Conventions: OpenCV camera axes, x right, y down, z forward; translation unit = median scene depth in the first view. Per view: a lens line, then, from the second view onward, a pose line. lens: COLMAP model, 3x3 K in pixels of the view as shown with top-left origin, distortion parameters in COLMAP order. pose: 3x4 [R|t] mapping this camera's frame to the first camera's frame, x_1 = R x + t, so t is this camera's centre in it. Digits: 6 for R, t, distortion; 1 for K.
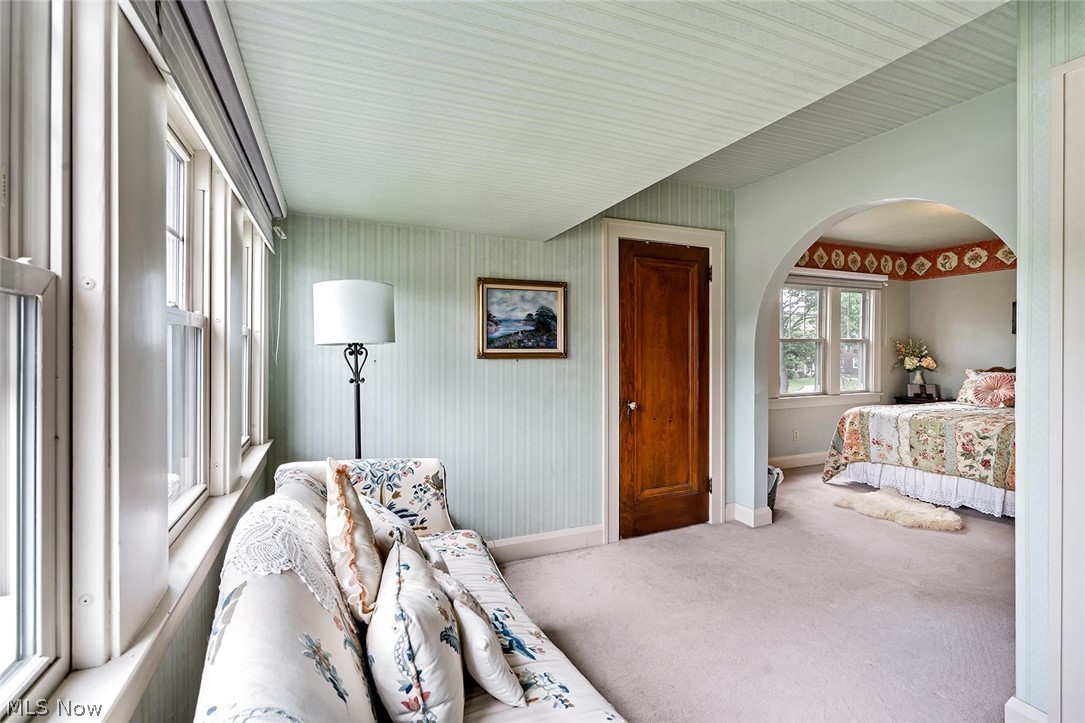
lens RADIAL K [[473.5, 0, 542.5], [0, 473.5, 361.5], [0, 0, 1]] dist [-0.000245, -0.000060]
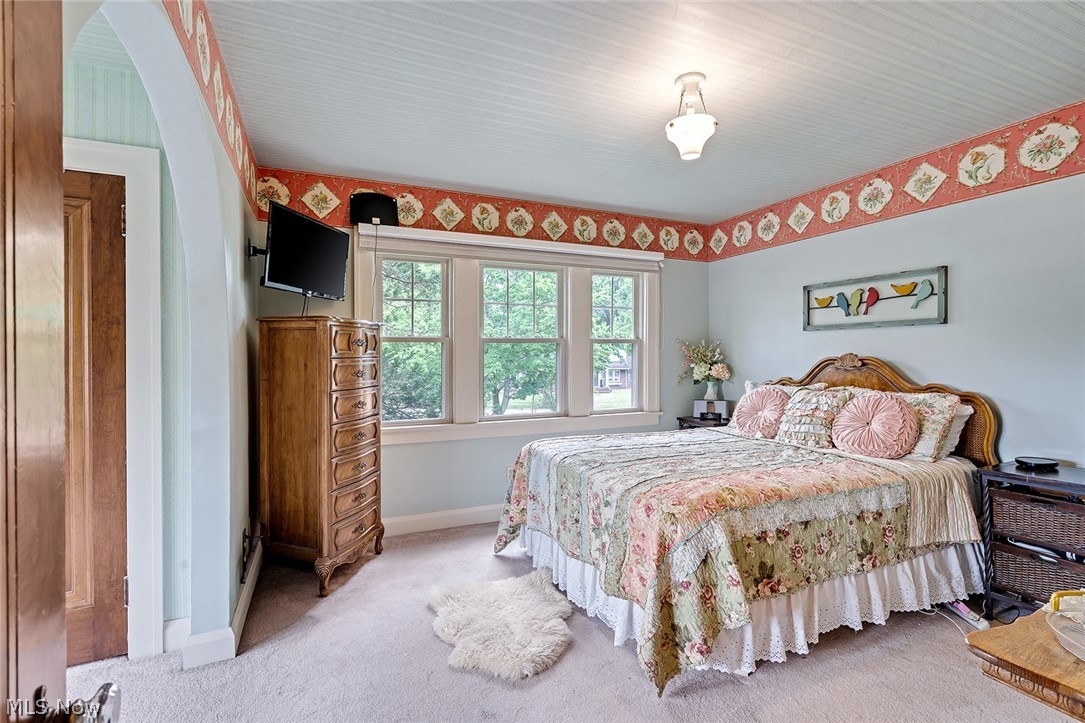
lens RADIAL K [[499.0, 0, 540.8], [0, 499.0, 358.1], [0, 0, 1]] dist [-0.002732, -0.000290]
pose [[0.999473, -0.001151, 0.032431, 0.511404], [0.001513, 0.999937, -0.011152, -0.009515], [-0.032416, 0.011195, 0.999412, 0.231196]]
